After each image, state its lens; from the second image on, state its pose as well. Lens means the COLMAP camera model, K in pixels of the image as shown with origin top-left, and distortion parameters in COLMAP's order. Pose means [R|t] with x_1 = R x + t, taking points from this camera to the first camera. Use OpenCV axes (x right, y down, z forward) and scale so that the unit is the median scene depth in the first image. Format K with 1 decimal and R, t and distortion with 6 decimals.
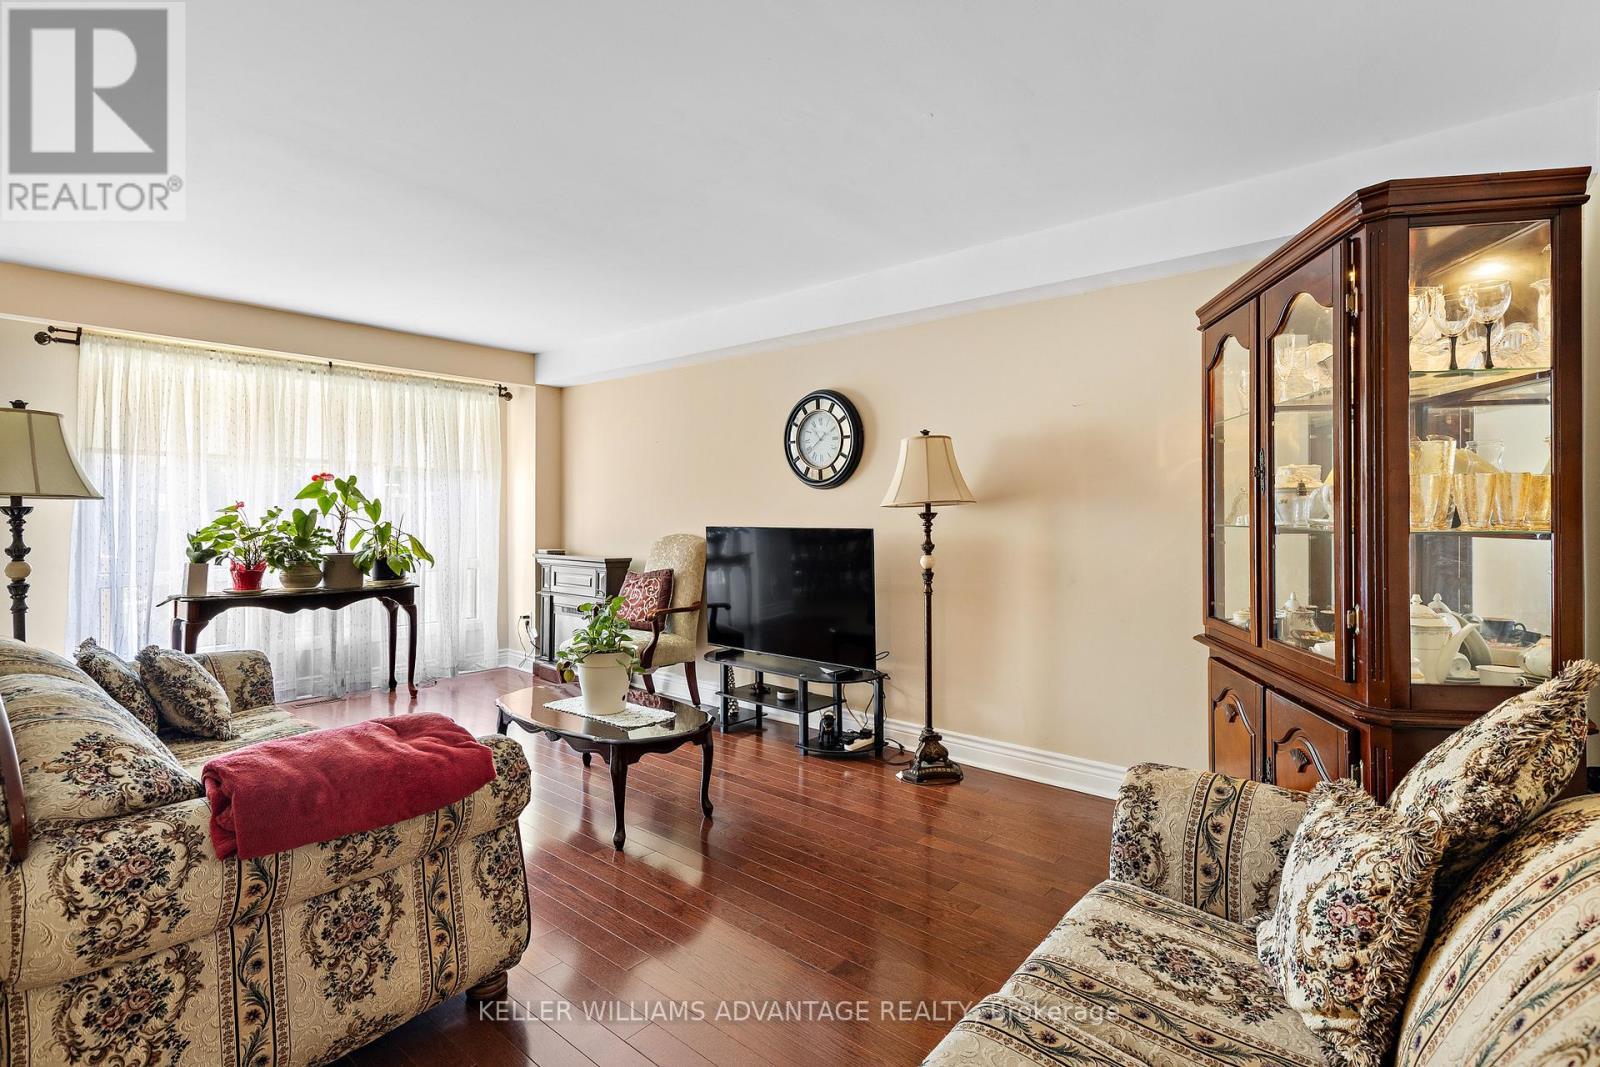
lens RADIAL K [[736.0, 0, 801.5], [0, 736.0, 519.5], [0, 0, 1]] dist [0.002874, 0.000413]
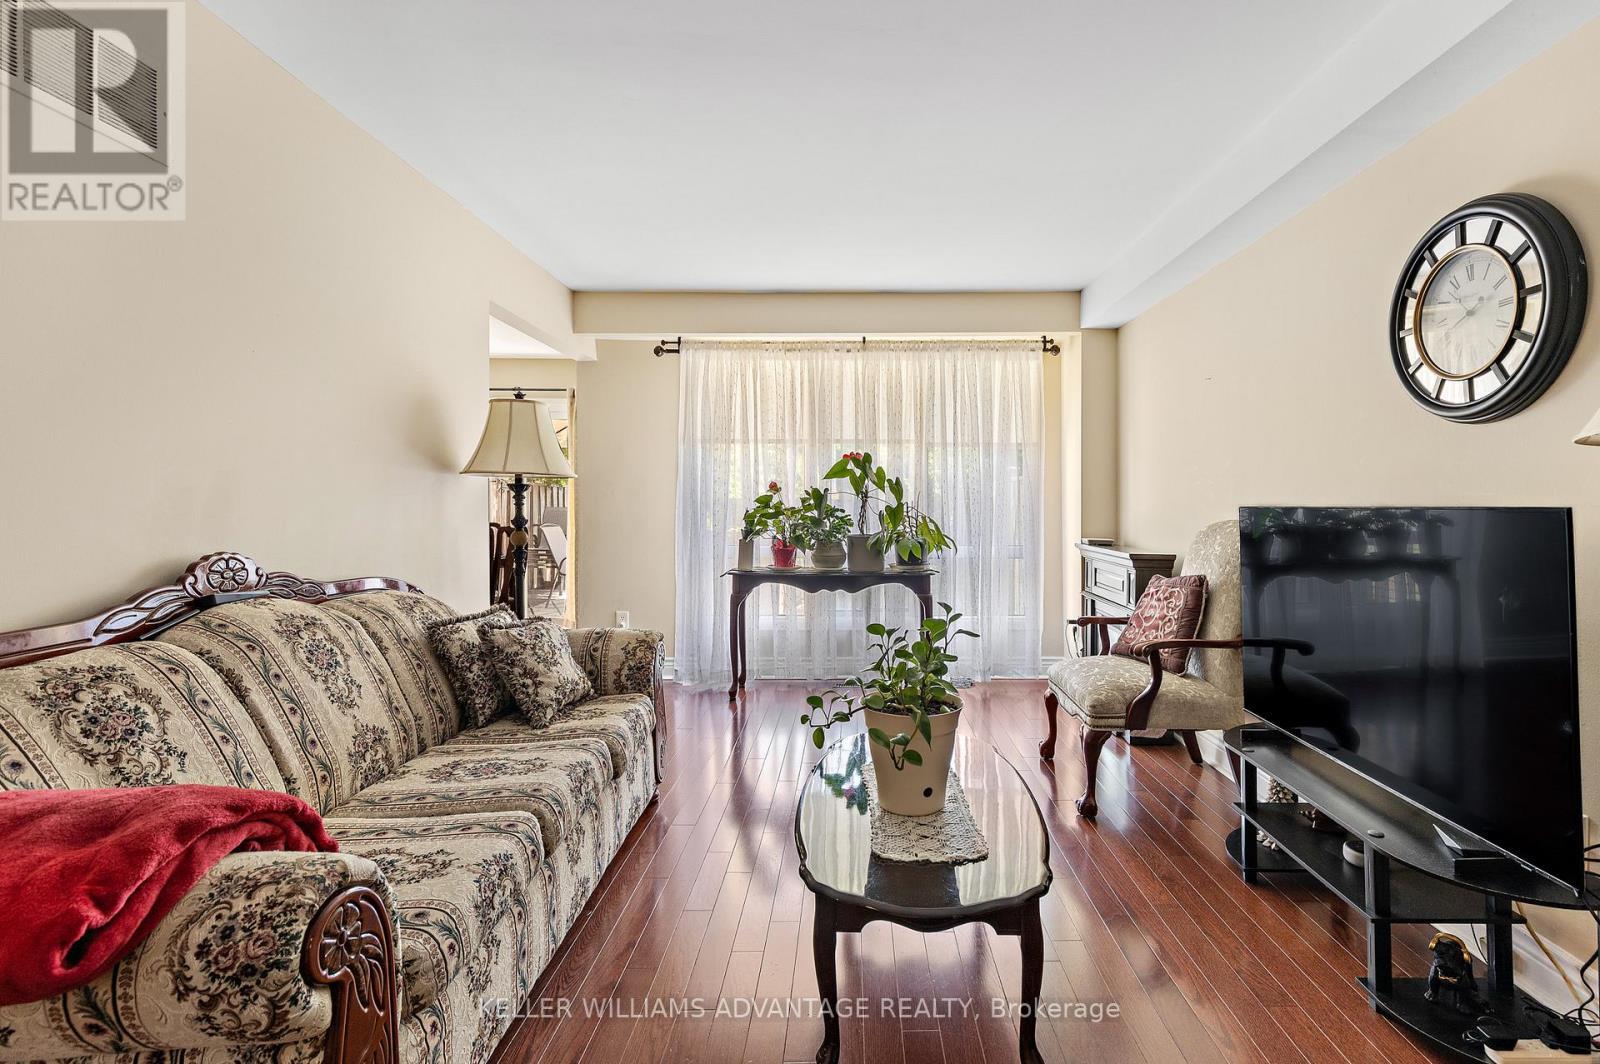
lens RADIAL K [[763.7, 0, 833.8], [0, 763.7, 506.5], [0, 0, 1]] dist [0.005573, -0.001402]
pose [[0.663000, 0.002620, -0.748615, 0.102652], [-0.002717, 0.999996, 0.001094, 0.009081], [0.748614, 0.001309, 0.663004, 0.341725]]
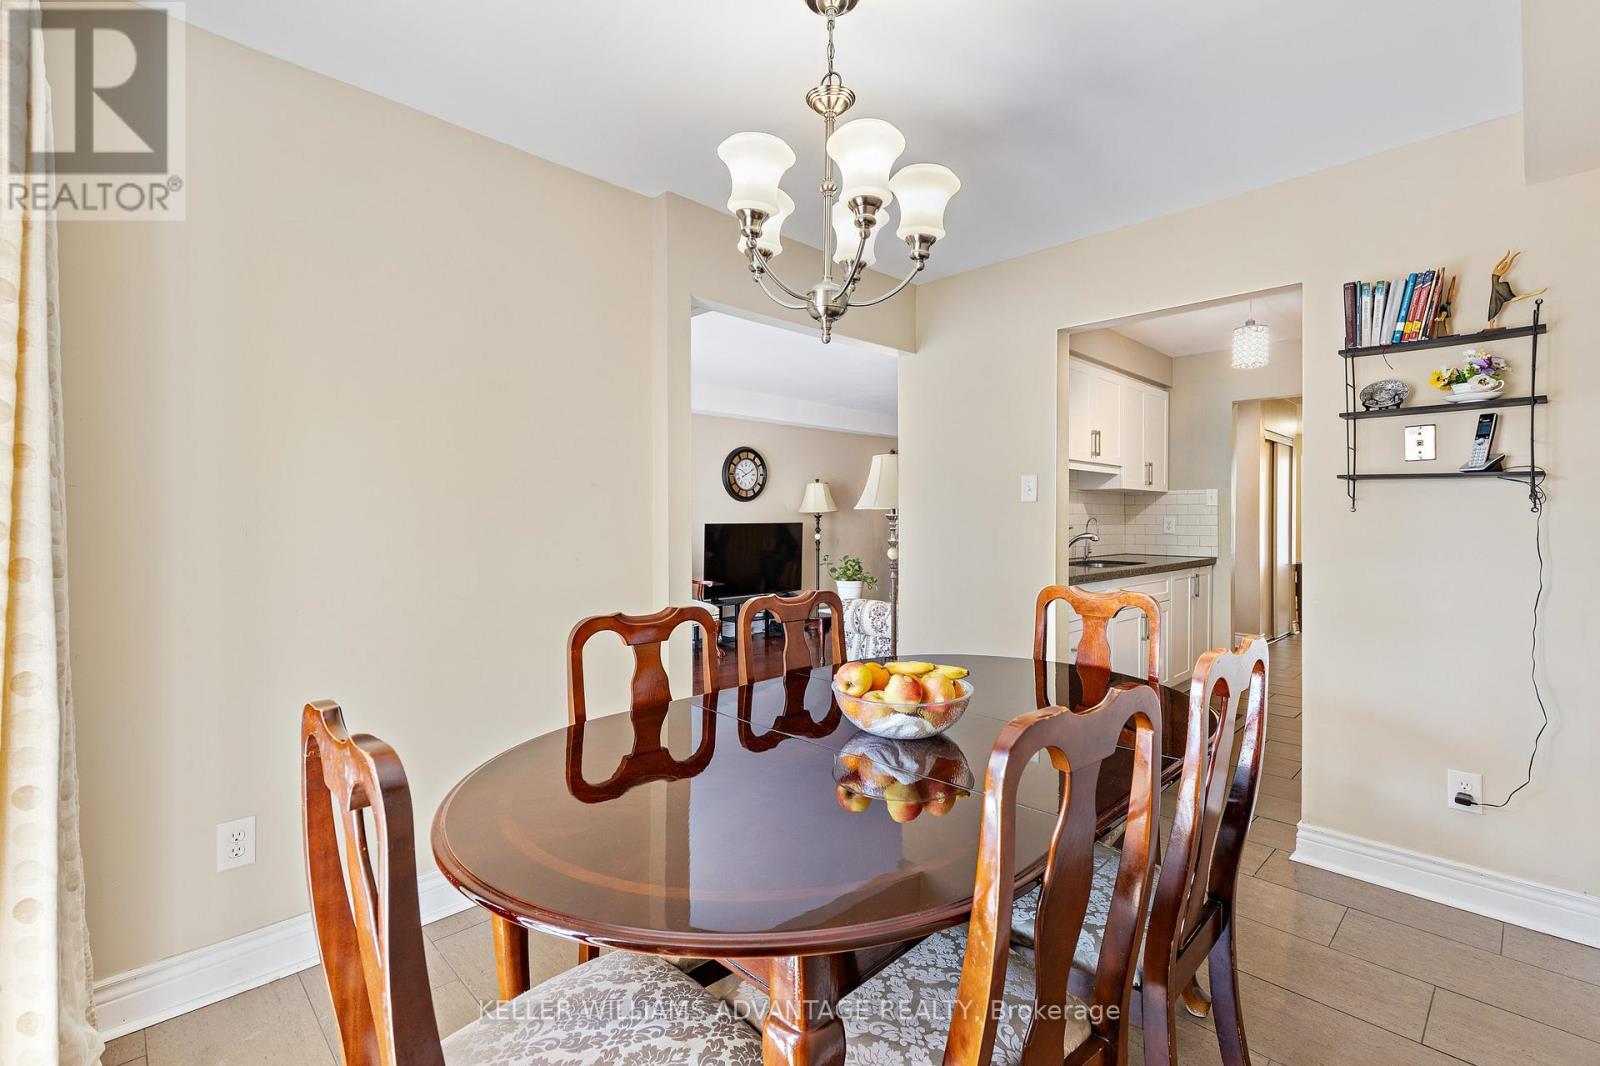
lens RADIAL K [[736.0, 0, 803.7], [0, 736.0, 524.1], [0, 0, 1]] dist [0.002874, 0.000413]
pose [[0.118275, -0.013011, 0.992896, -1.529670], [0.003016, 0.999914, 0.012743, -0.008095], [-0.992976, 0.001488, 0.118304, 0.563188]]
